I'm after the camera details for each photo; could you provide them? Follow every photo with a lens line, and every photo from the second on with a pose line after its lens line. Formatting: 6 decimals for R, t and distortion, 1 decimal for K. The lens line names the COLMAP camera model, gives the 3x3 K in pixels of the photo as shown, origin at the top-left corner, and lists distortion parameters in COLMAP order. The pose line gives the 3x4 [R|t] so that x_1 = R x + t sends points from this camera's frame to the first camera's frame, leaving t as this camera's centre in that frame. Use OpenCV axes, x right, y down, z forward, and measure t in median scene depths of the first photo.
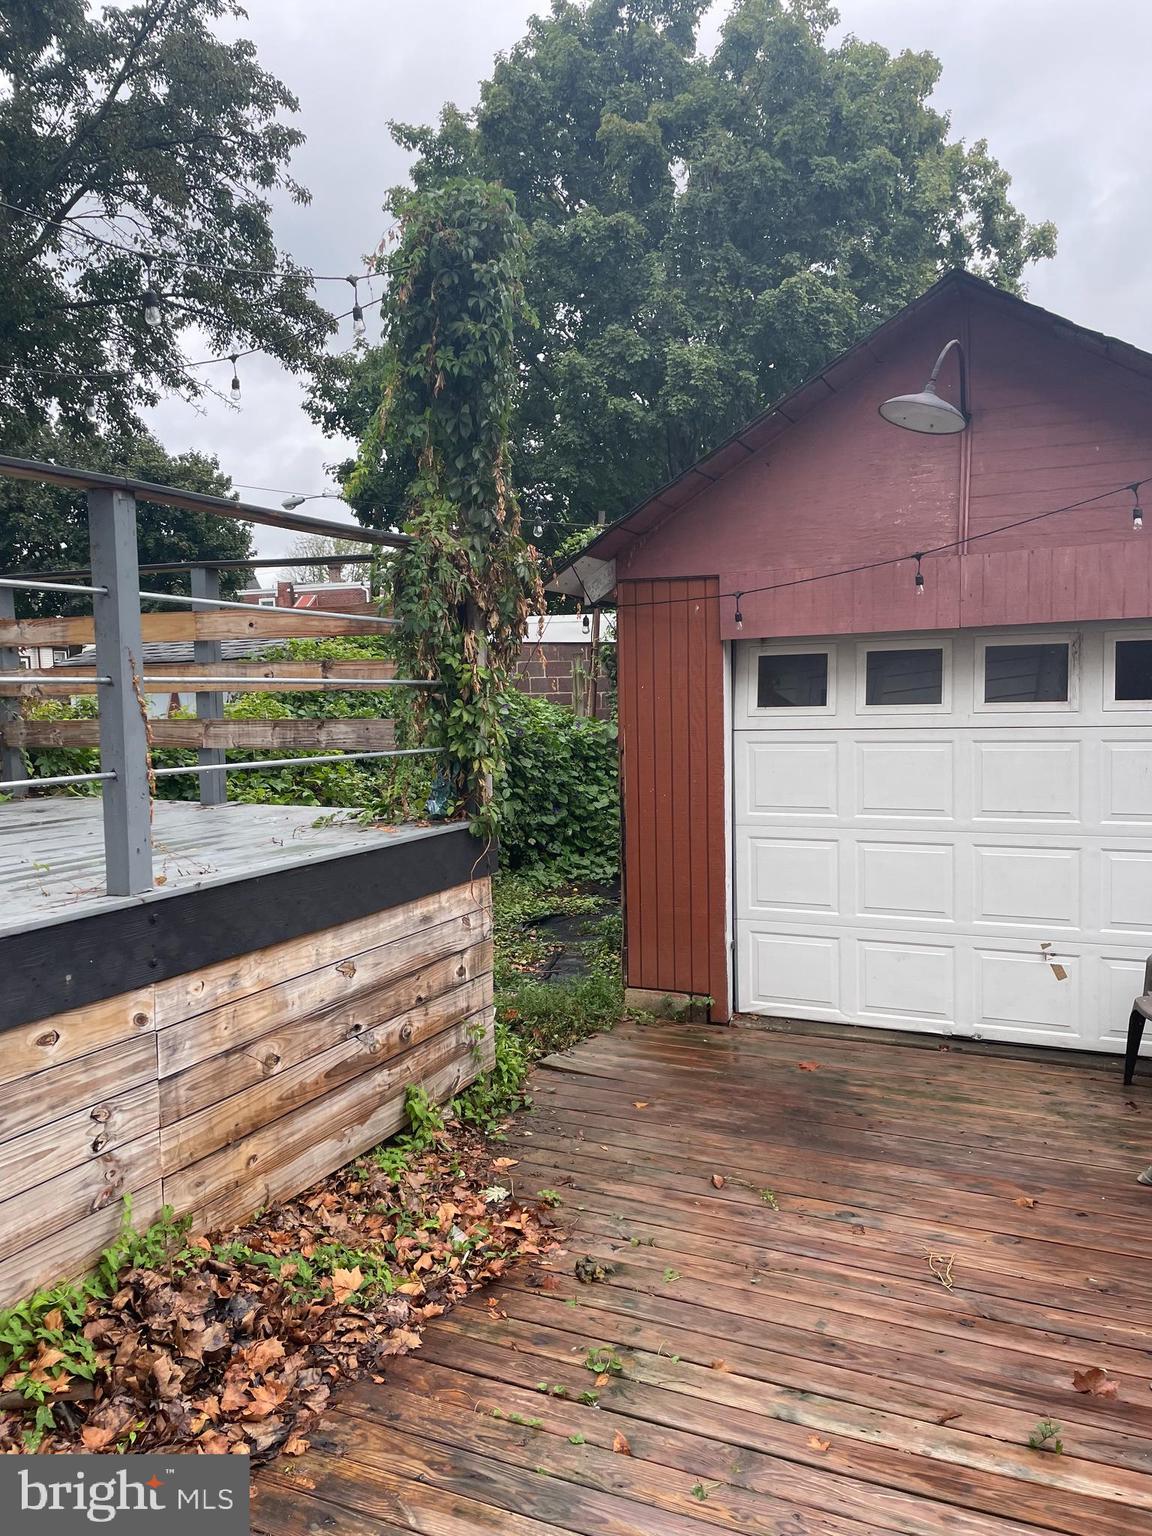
lens RADIAL K [[1157.9, 0, 588.1], [0, 1157.9, 765.8], [0, 0, 1]] dist [0.088729, -0.110454]
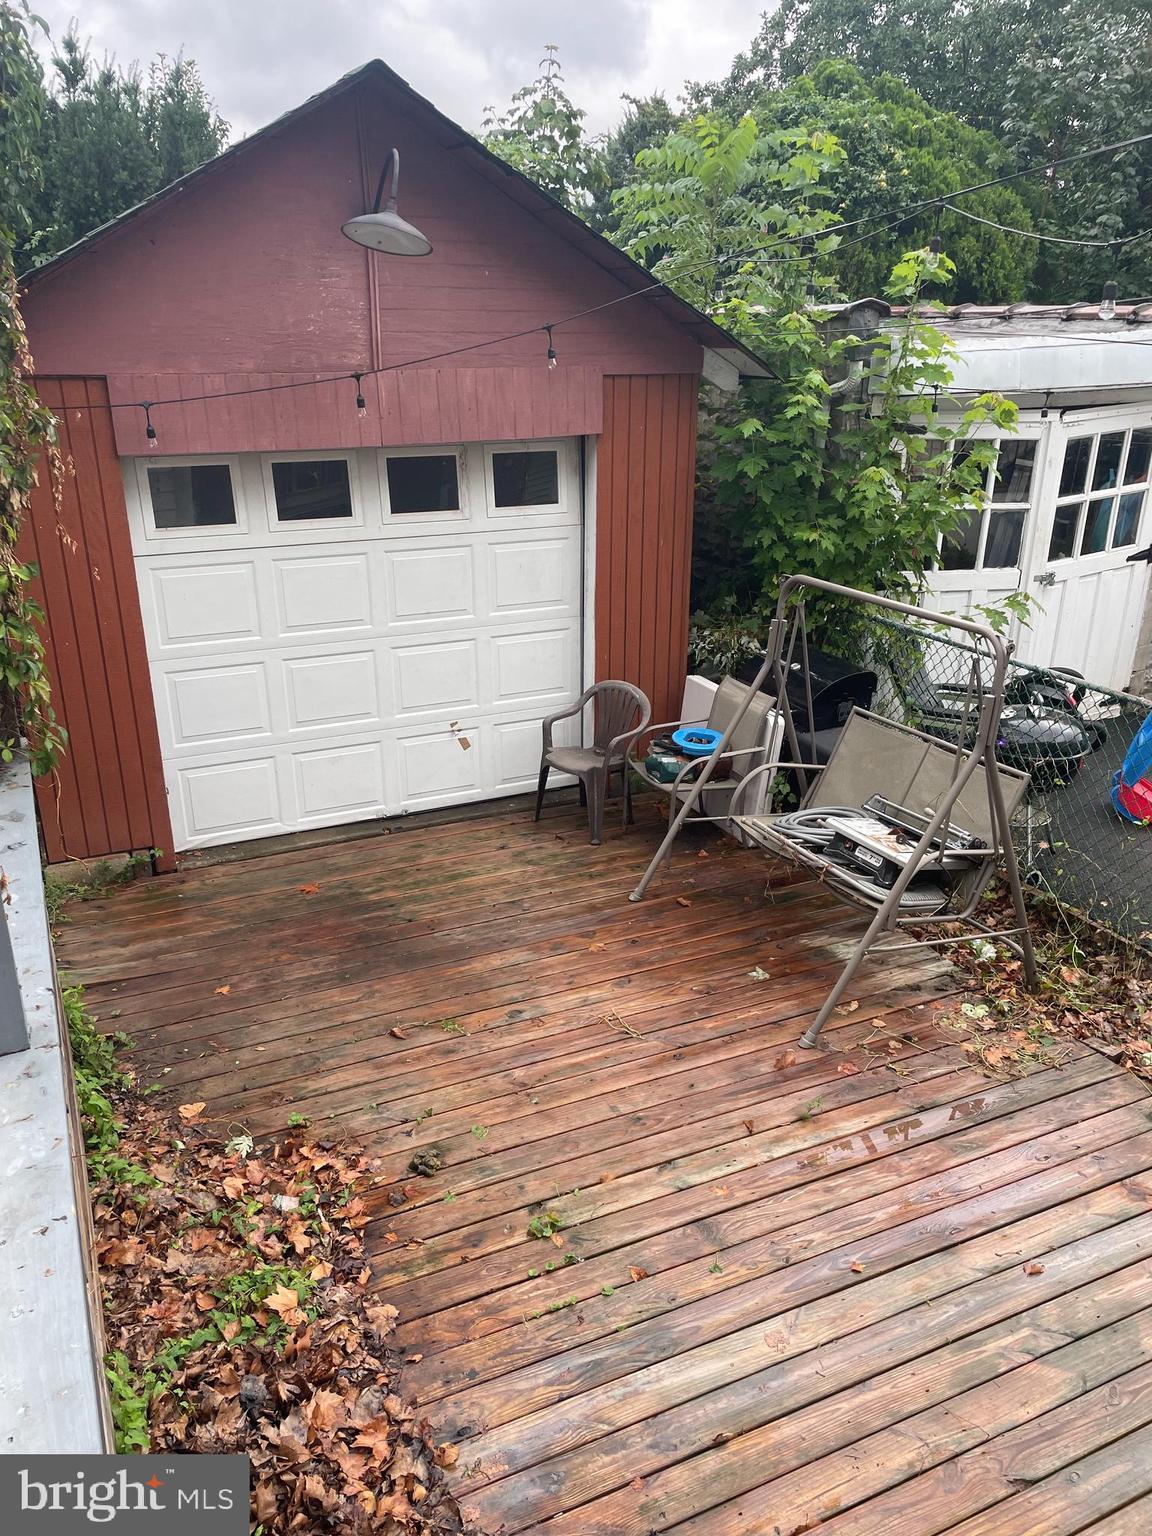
lens RADIAL K [[1157.9, 0, 586.1], [0, 1157.9, 773.0], [0, 0, 1]] dist [0.088729, -0.110454]
pose [[0.640009, -0.256471, 0.724300, -0.391706], [0.032652, 0.950875, 0.307847, -0.158712], [-0.767673, -0.173375, 0.616944, 0.186682]]
